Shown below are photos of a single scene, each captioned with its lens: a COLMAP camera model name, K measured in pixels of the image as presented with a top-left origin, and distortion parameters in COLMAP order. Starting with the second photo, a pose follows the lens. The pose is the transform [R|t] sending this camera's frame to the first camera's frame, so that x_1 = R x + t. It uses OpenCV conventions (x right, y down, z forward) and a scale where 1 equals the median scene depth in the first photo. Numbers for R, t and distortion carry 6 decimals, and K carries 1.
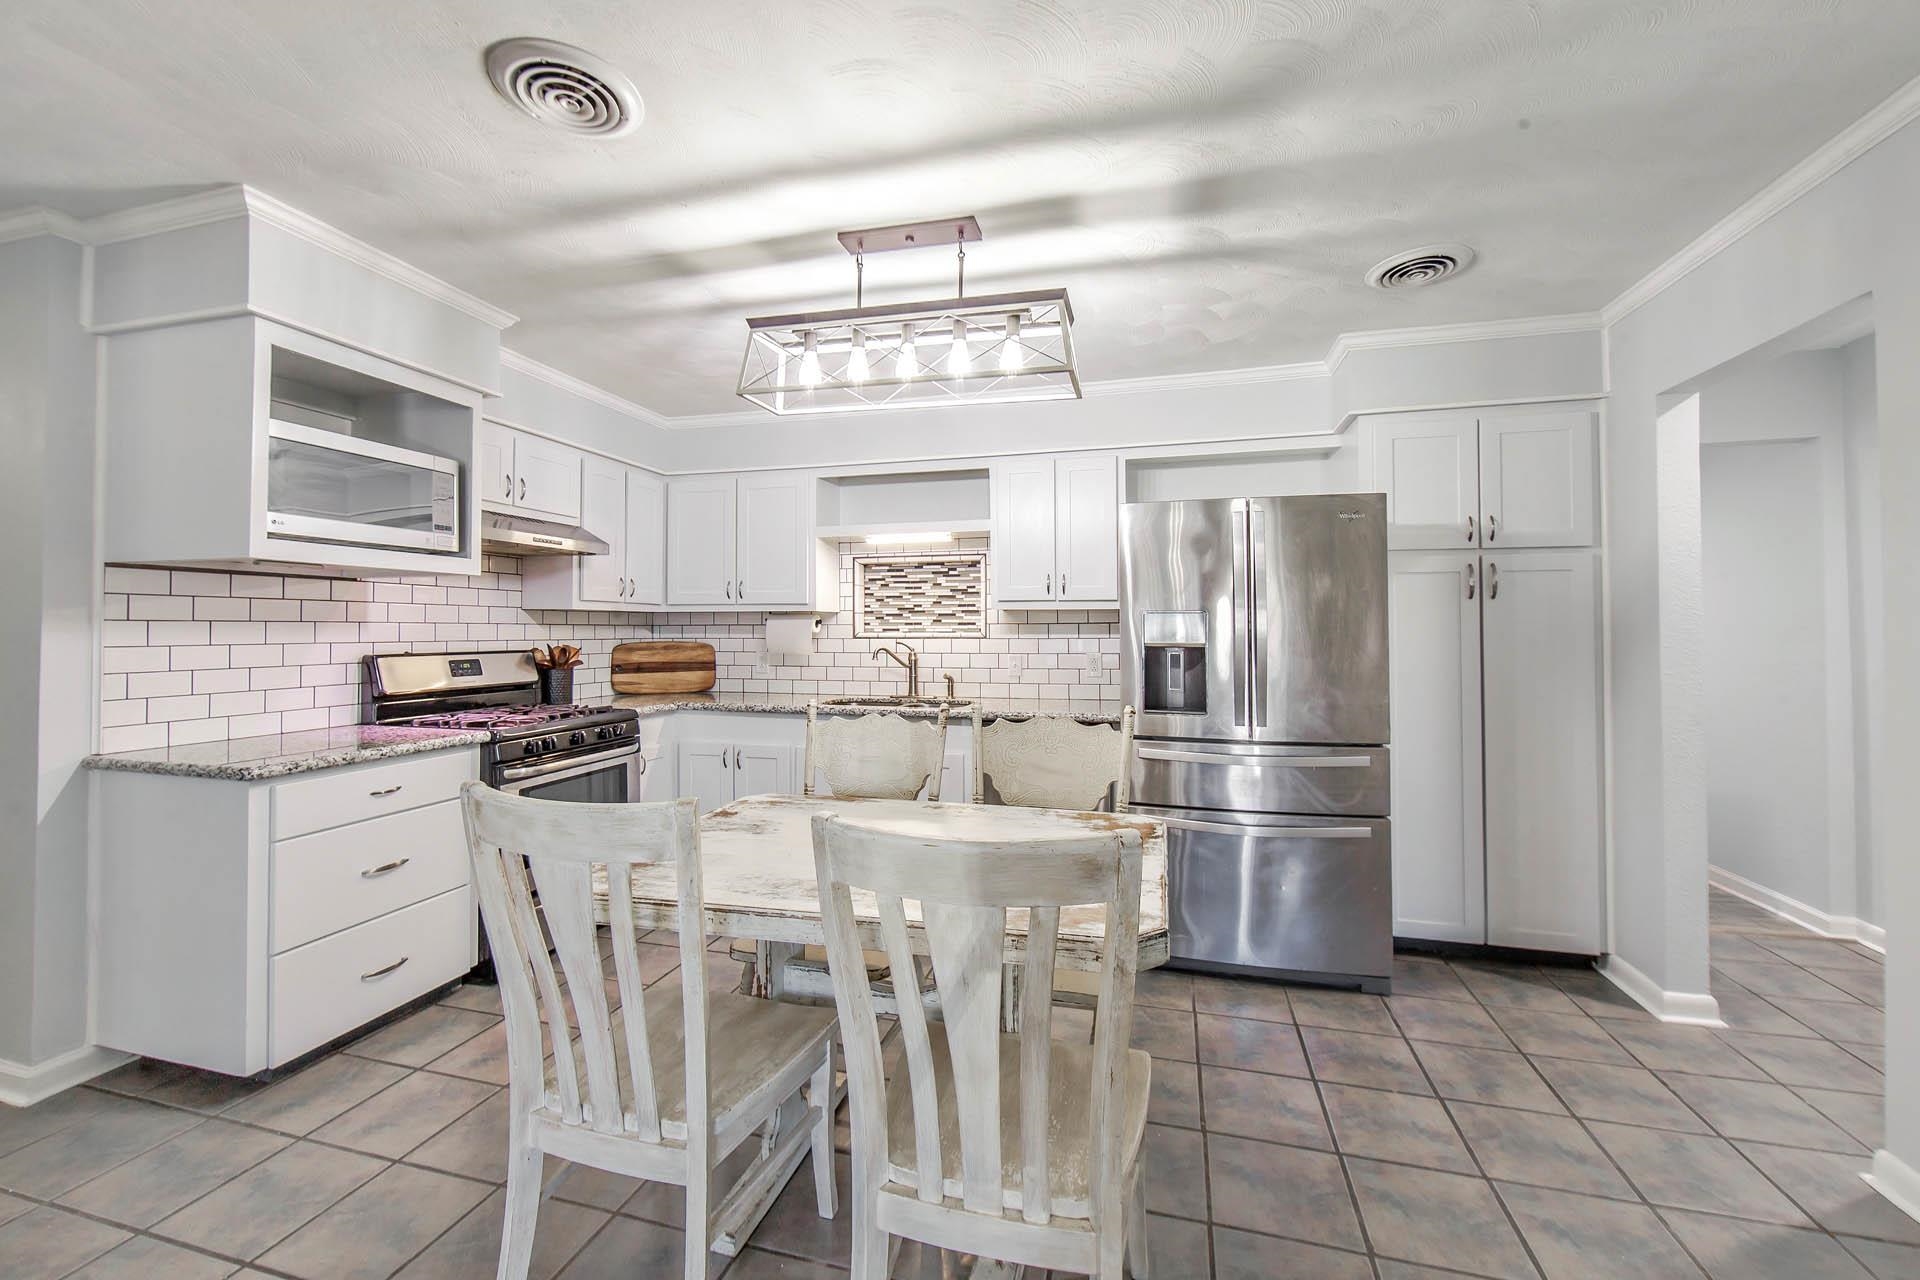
lens RADIAL K [[759.5, 0, 962.4], [0, 759.5, 628.7], [0, 0, 1]] dist [-0.001752, -0.000060]
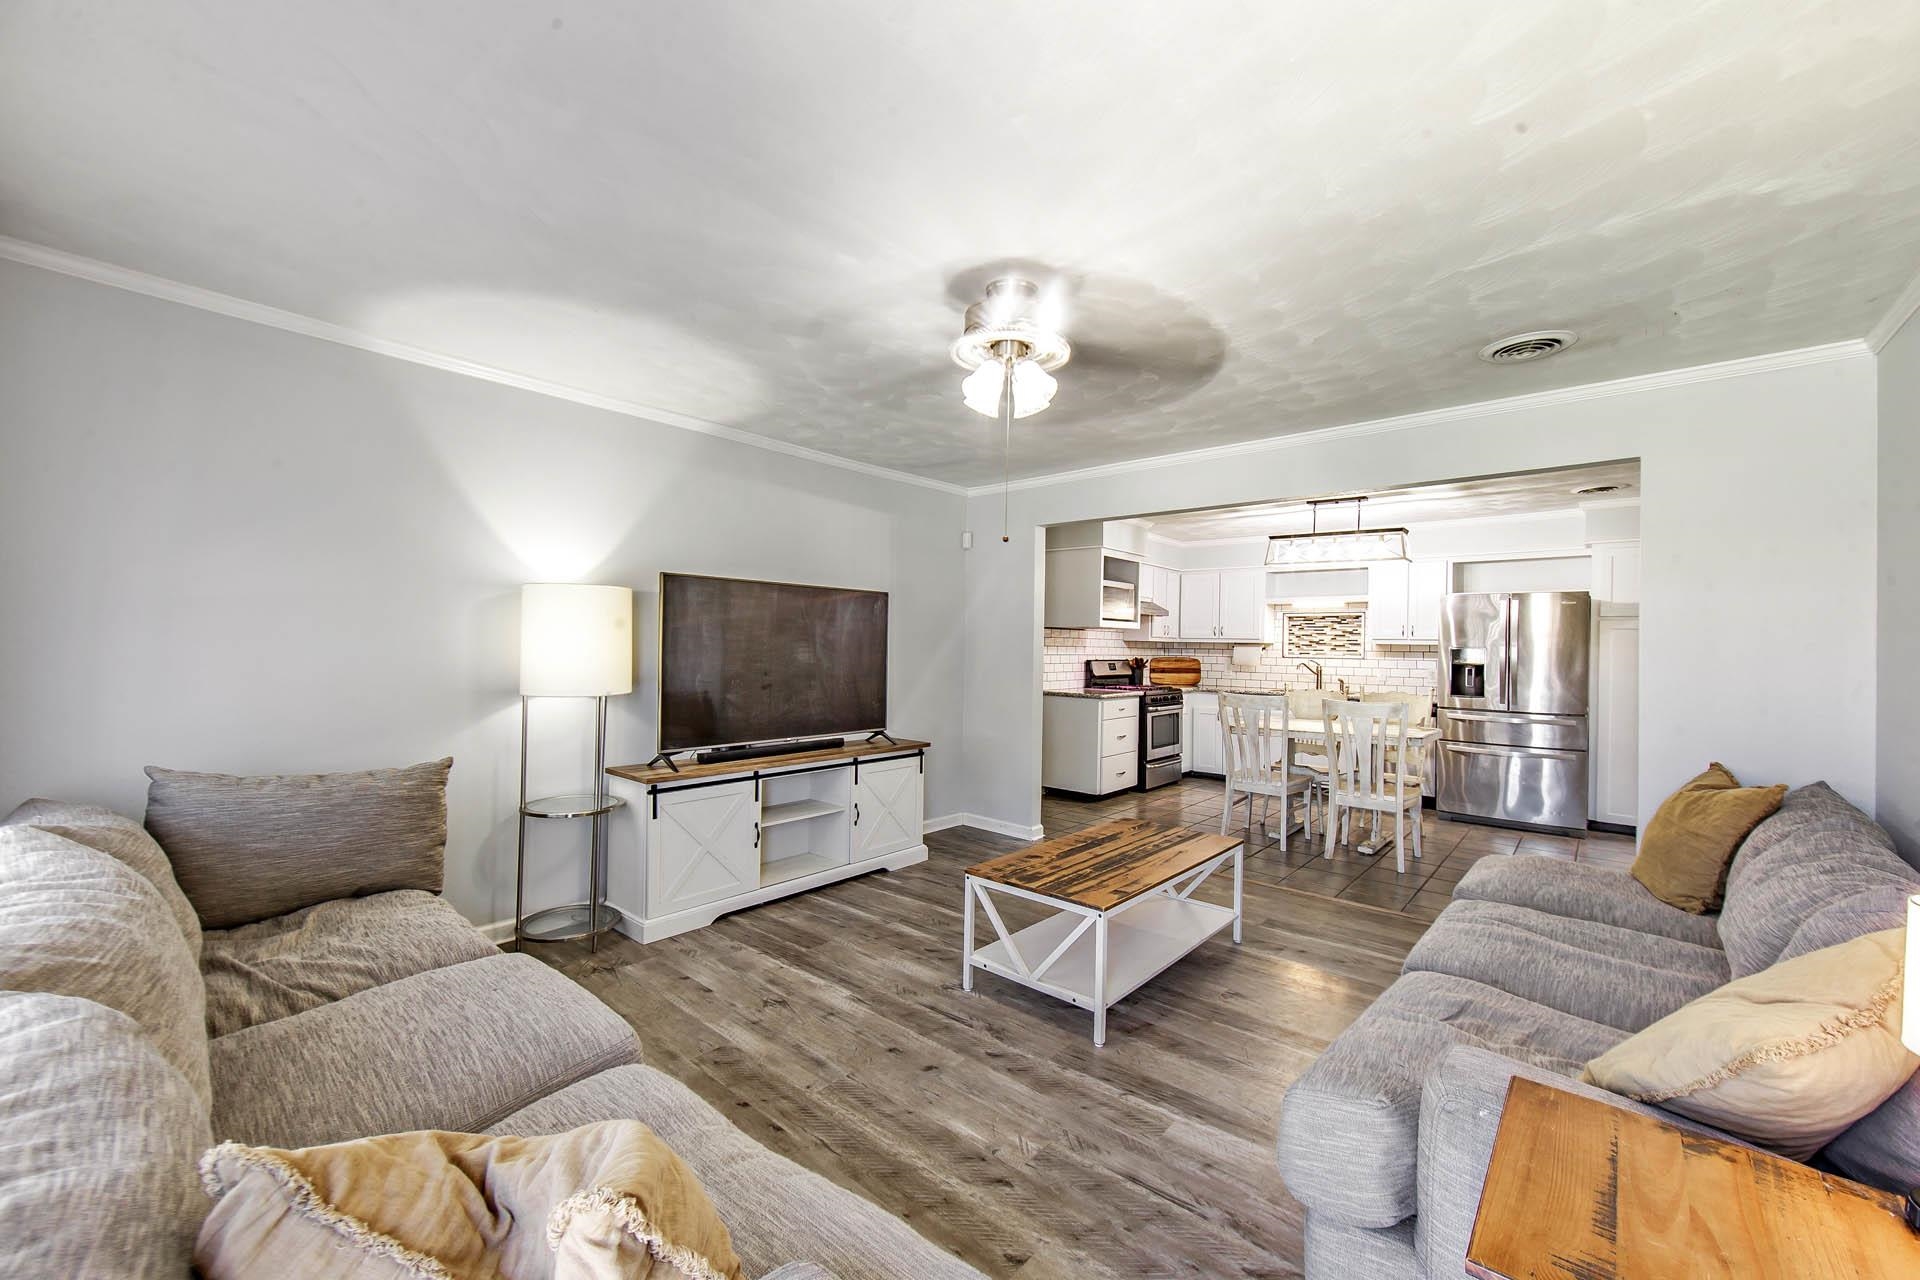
lens RADIAL K [[759.5, 0, 974.2], [0, 759.5, 650.1], [0, 0, 1]] dist [-0.001752, -0.000060]
pose [[0.906763, 0.017377, -0.421282, -0.052744], [-0.016447, 0.999848, 0.005842, -0.004772], [0.421319, 0.001631, 0.906911, -1.067421]]
